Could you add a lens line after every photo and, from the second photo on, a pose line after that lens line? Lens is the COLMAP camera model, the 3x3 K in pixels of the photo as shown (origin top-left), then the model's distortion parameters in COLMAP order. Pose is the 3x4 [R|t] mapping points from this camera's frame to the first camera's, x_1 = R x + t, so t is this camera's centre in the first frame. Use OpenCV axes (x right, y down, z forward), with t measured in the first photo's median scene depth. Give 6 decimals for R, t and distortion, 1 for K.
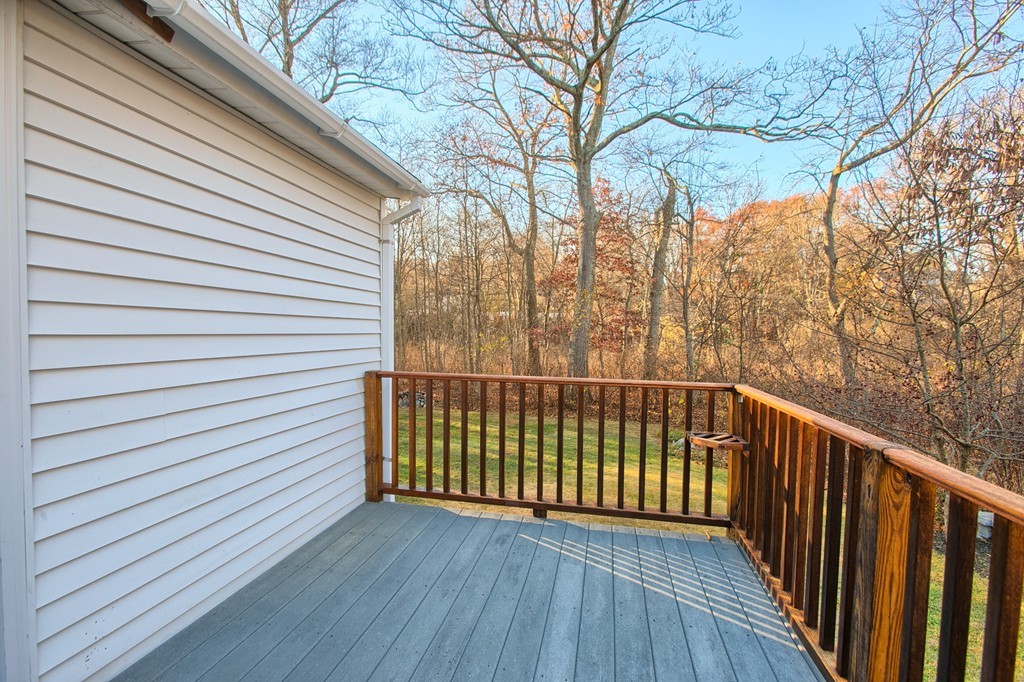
lens RADIAL K [[460.8, 0, 511.3], [0, 460.8, 335.6], [0, 0, 1]] dist [-0.000118, 0.001549]
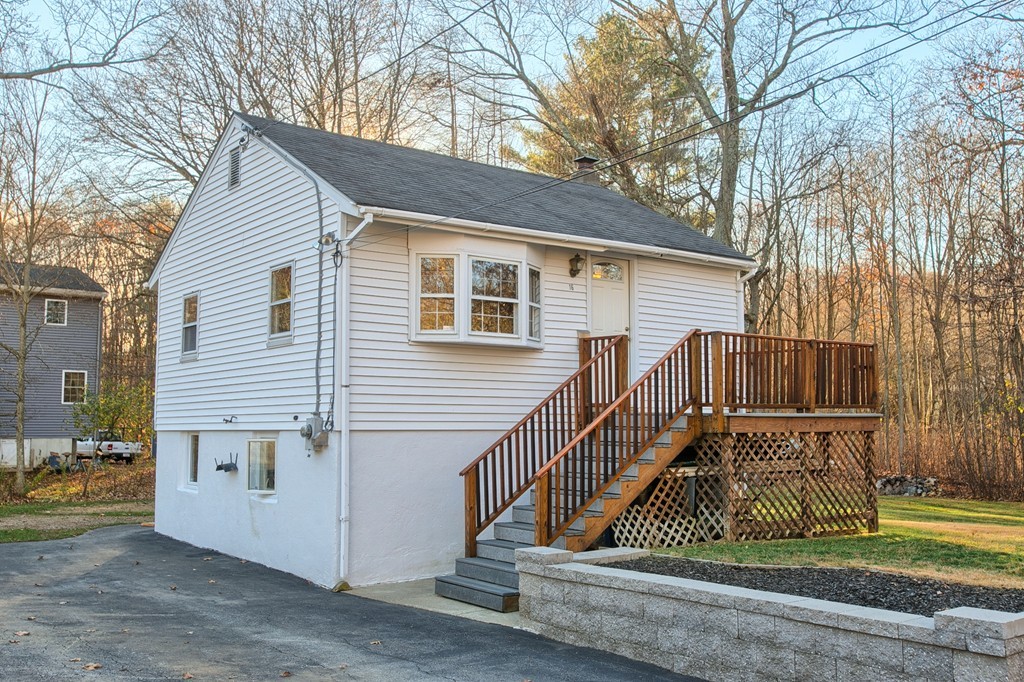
lens RADIAL K [[1012.3, 0, 511.9], [0, 1012.3, 344.5], [0, 0, 1]] dist [0.006333, 0.000000]
pose [[0.764299, -0.055660, -0.642456, 0.283457], [-0.005109, 0.995714, -0.092344, 0.066828], [0.644842, 0.073860, 0.760739, -0.462619]]
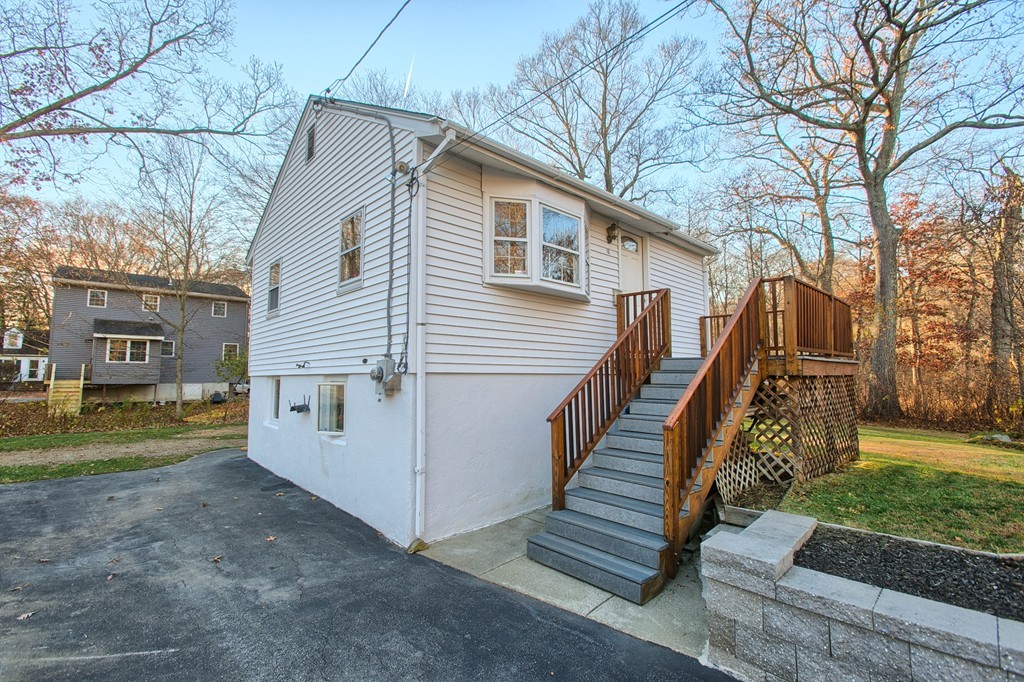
lens RADIAL K [[460.8, 0, 509.7], [0, 460.8, 342.3], [0, 0, 1]] dist [-0.000118, 0.001549]
pose [[0.824397, -0.047545, -0.564012, 0.044260], [-0.002647, 0.996131, -0.087840, 0.067794], [0.566006, 0.073908, 0.821082, -0.278502]]
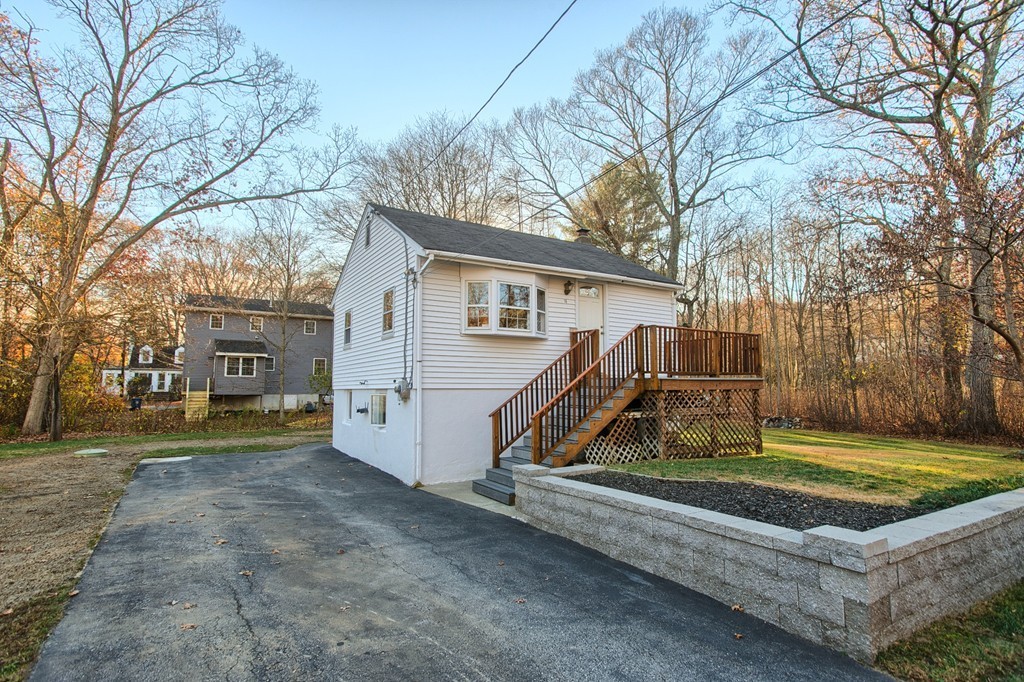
lens RADIAL K [[532.4, 0, 509.1], [0, 532.4, 343.8], [0, 0, 1]] dist [-0.003276, 0.004759]
pose [[0.694082, -0.064339, -0.717015, 0.255237], [-0.006077, 0.995439, -0.095205, 0.067839], [0.719870, 0.070438, 0.690526, -0.376671]]
